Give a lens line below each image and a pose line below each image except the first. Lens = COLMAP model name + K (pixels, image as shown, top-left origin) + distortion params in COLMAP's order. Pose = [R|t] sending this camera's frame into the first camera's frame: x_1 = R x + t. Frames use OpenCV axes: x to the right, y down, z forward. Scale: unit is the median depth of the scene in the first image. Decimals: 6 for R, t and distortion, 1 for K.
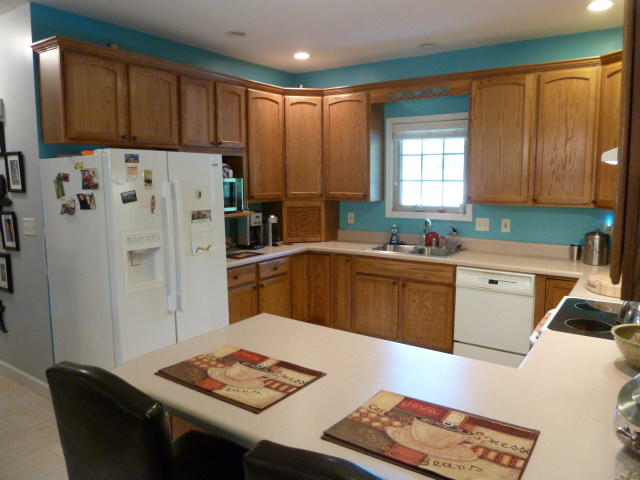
lens RADIAL K [[483.9, 0, 320.0], [0, 483.9, 240.0], [0, 0, 1]] dist [-0.038856, 0.002489]
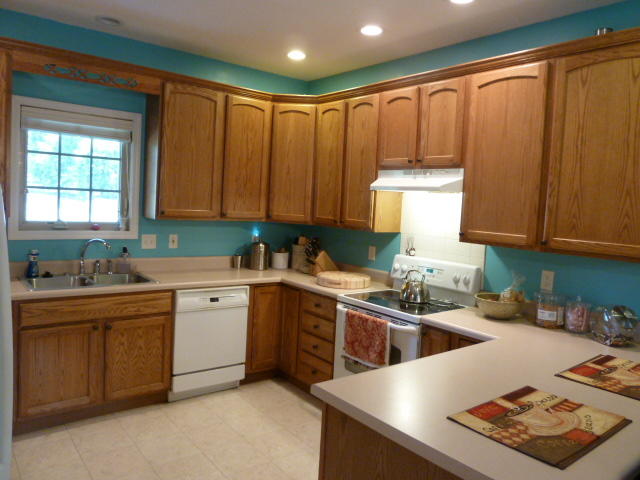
lens RADIAL K [[483.9, 0, 320.0], [0, 483.9, 240.0], [0, 0, 1]] dist [-0.038856, 0.002489]
pose [[0.265879, -0.053250, 0.962535, -0.483603], [0.072213, 0.996768, 0.035197, -0.048259], [-0.961298, 0.060150, 0.268865, 0.501597]]
